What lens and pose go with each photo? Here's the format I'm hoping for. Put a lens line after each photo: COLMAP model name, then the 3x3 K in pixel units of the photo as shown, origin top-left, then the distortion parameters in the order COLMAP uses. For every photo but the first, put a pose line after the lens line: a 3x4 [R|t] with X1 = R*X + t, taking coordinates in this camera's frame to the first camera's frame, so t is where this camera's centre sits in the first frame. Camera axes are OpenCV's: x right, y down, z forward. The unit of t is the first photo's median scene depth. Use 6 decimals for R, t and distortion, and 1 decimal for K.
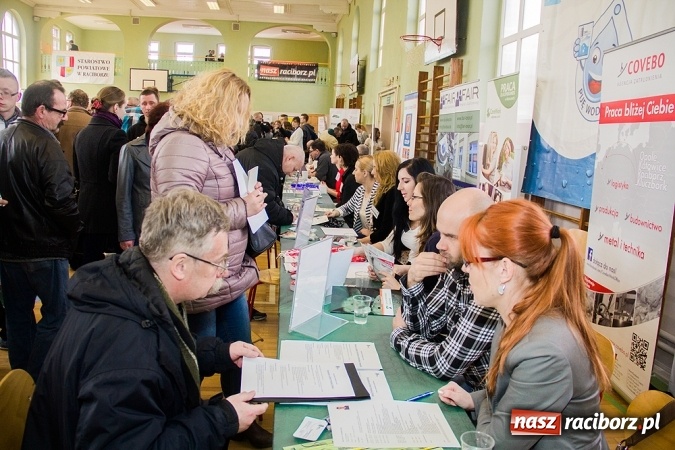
lens RADIAL K [[577.7, 0, 337.5], [0, 577.7, 225.0], [0, 0, 1]] dist [-0.166768, 0.143284]
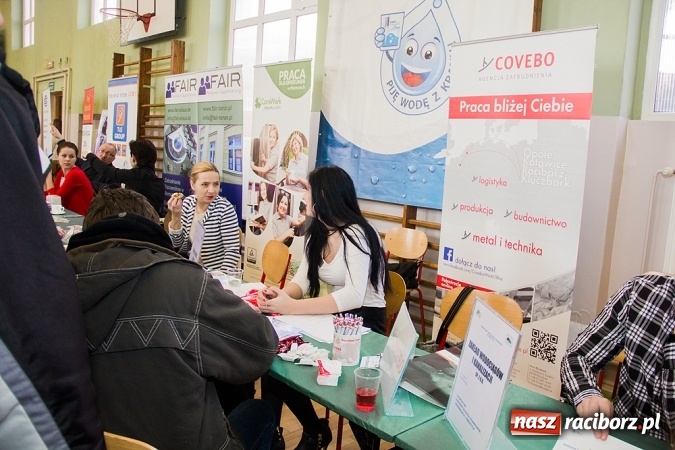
lens RADIAL K [[577.7, 0, 337.5], [0, 577.7, 225.0], [0, 0, 1]] dist [-0.166768, 0.143284]
pose [[0.788555, -0.087903, 0.608650, -0.224276], [0.078666, 0.996019, 0.041930, -0.040885], [-0.609912, 0.014817, 0.792330, 0.254520]]
